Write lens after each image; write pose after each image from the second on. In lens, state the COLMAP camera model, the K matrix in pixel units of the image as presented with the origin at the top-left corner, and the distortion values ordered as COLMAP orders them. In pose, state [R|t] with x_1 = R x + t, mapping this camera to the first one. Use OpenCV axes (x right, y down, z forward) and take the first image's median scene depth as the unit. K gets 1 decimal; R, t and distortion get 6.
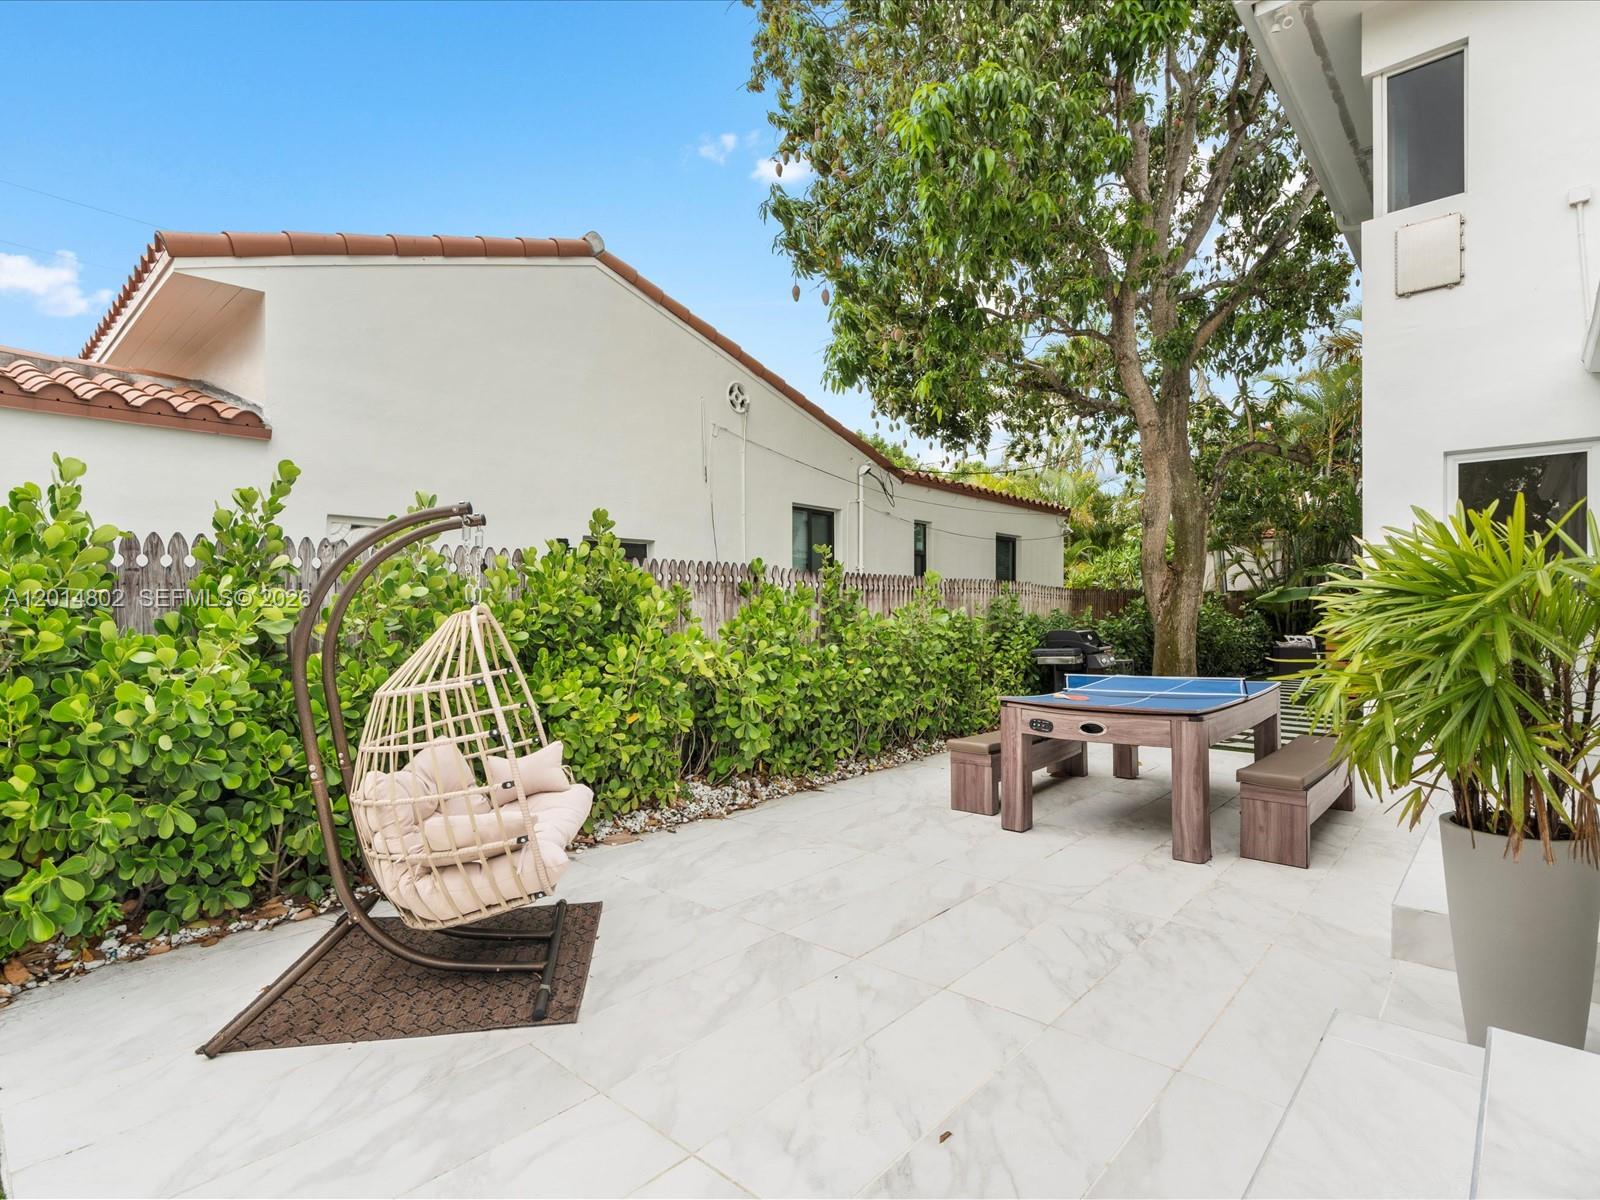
lens RADIAL K [[813.1, 0, 803.4], [0, 813.1, 611.3], [0, 0, 1]] dist [-0.003340, -0.000520]
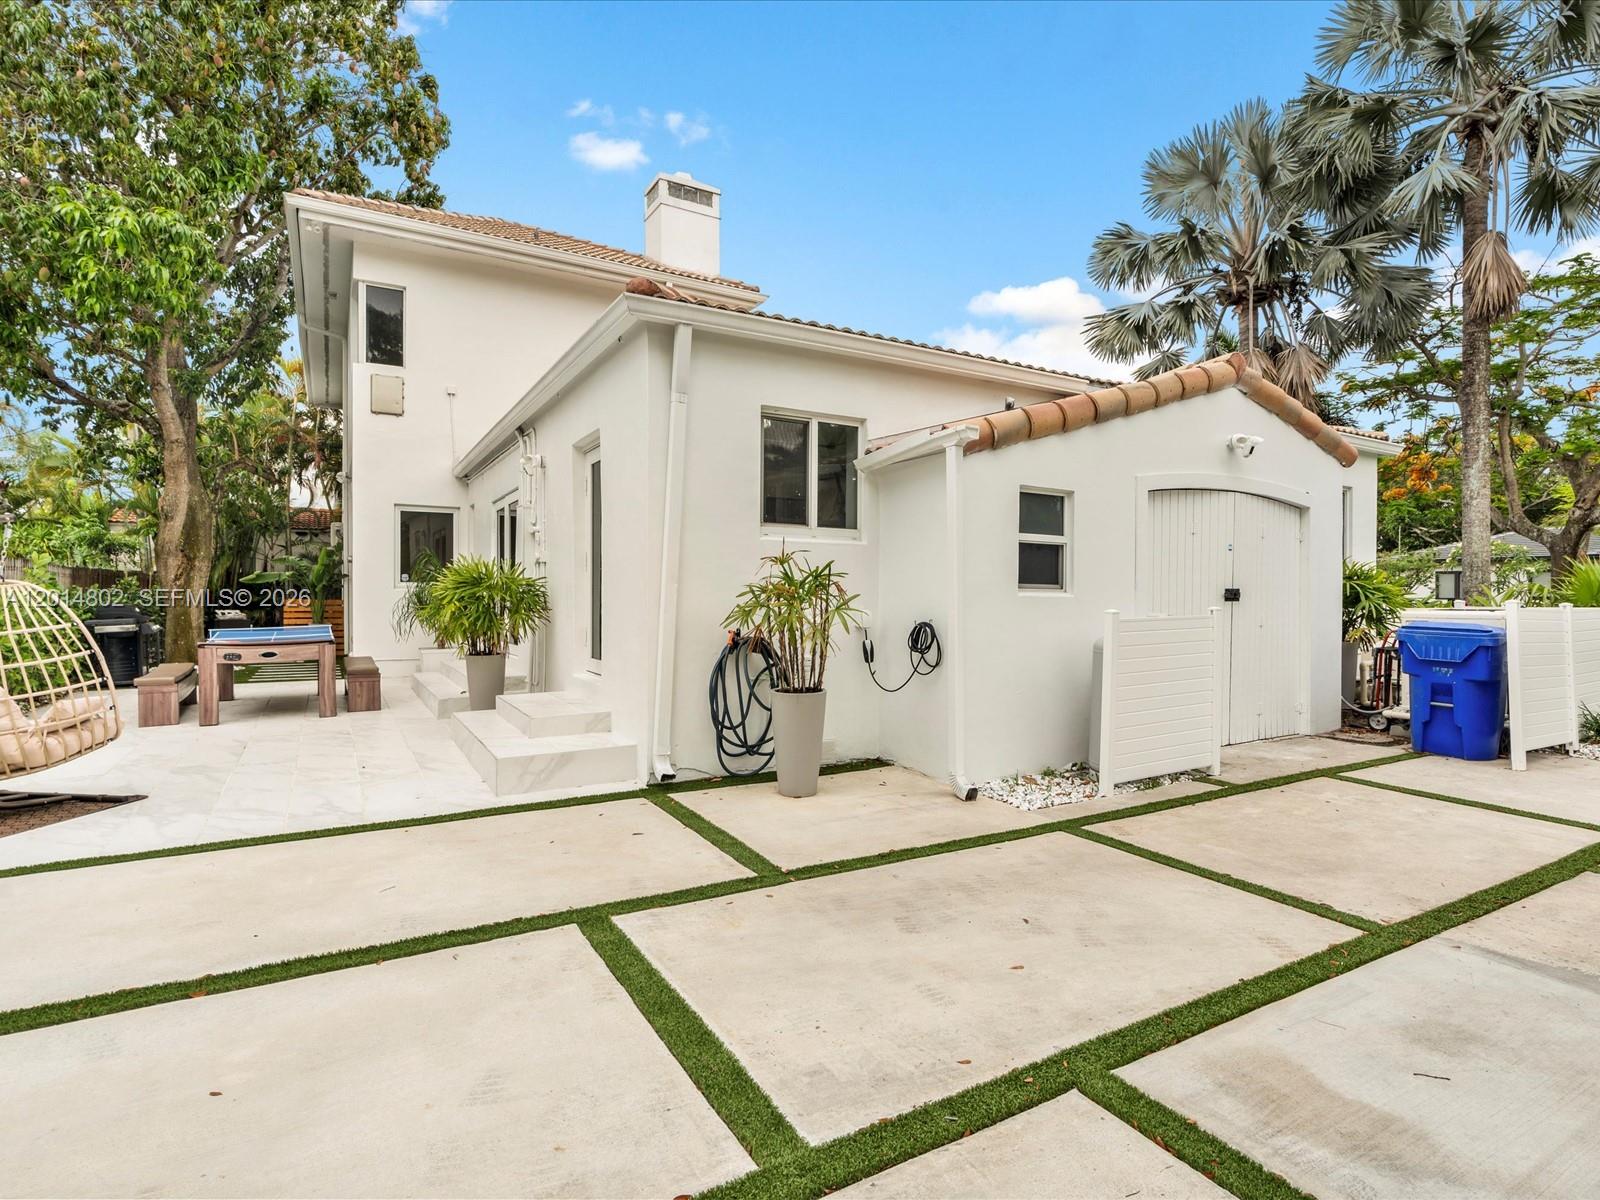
lens RADIAL K [[813.1, 0, 802.2], [0, 813.1, 598.1], [0, 0, 1]] dist [-0.003340, -0.000520]
pose [[0.311529, -0.005155, 0.950223, -0.732435], [-0.003364, 0.999973, 0.006528, 0.004047], [-0.950231, -0.005231, 0.311504, -0.494850]]
